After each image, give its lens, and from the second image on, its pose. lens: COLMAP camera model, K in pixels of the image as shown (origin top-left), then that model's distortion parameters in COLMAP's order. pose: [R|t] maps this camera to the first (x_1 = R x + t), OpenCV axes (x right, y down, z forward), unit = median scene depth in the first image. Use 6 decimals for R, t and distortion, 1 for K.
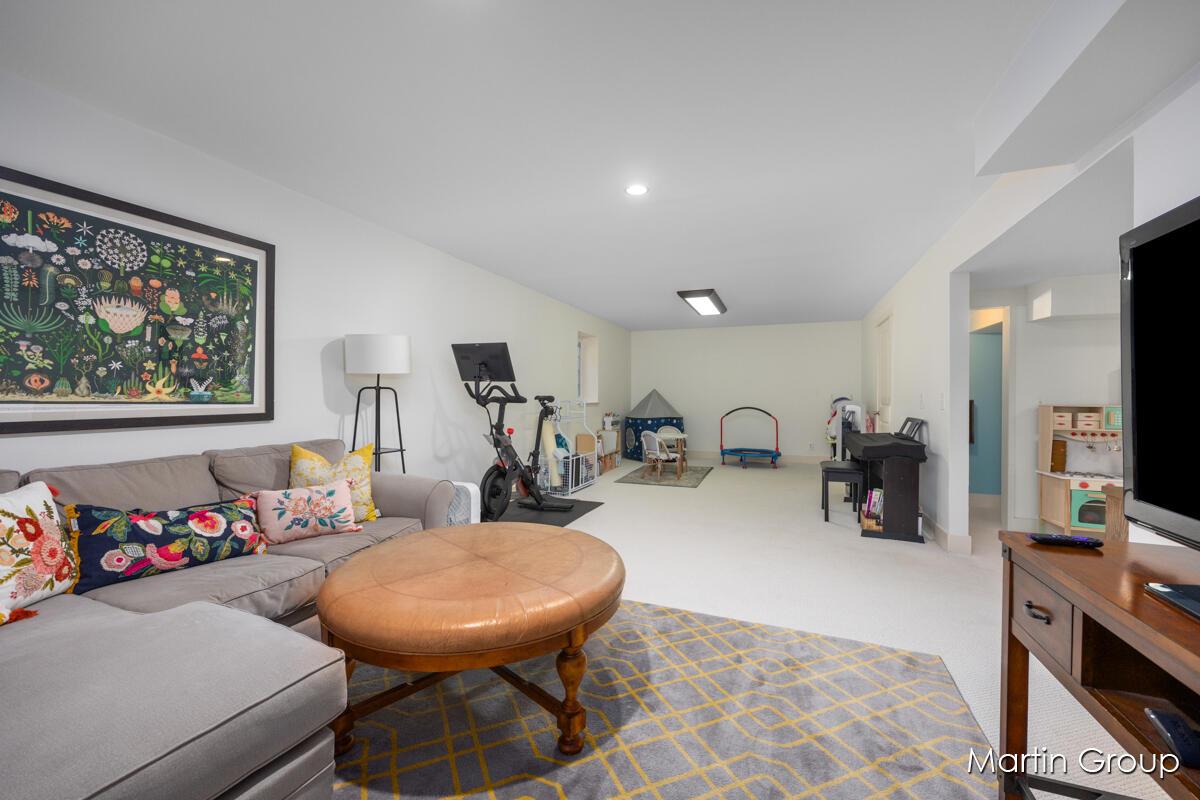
lens RADIAL K [[482.9, 0, 599.9], [0, 482.9, 398.9], [0, 0, 1]] dist [-0.000978, -0.000024]
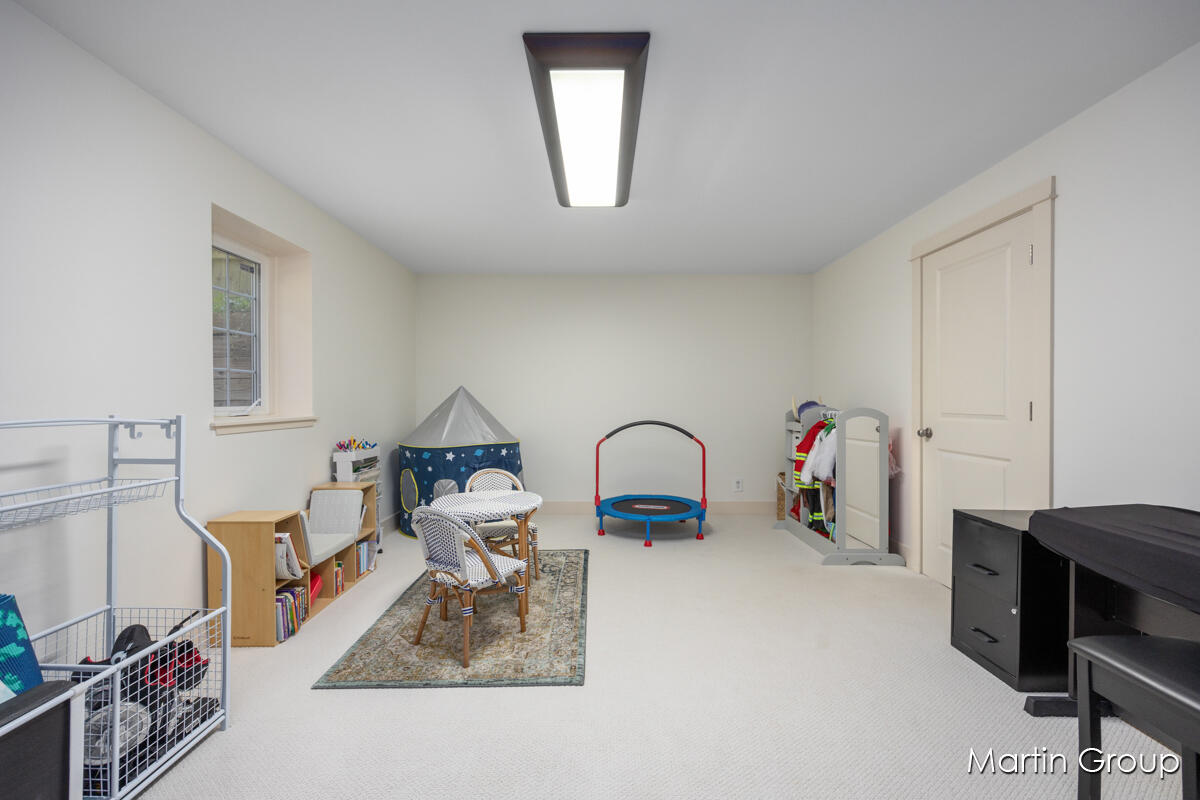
lens RADIAL K [[482.9, 0, 600.1], [0, 482.9, 402.6], [0, 0, 1]] dist [-0.000978, -0.000024]
pose [[0.931219, -0.012746, 0.364237, 0.071351], [0.013556, 0.999908, 0.000331, -0.001962], [-0.364208, 0.004629, 0.931306, 0.530663]]
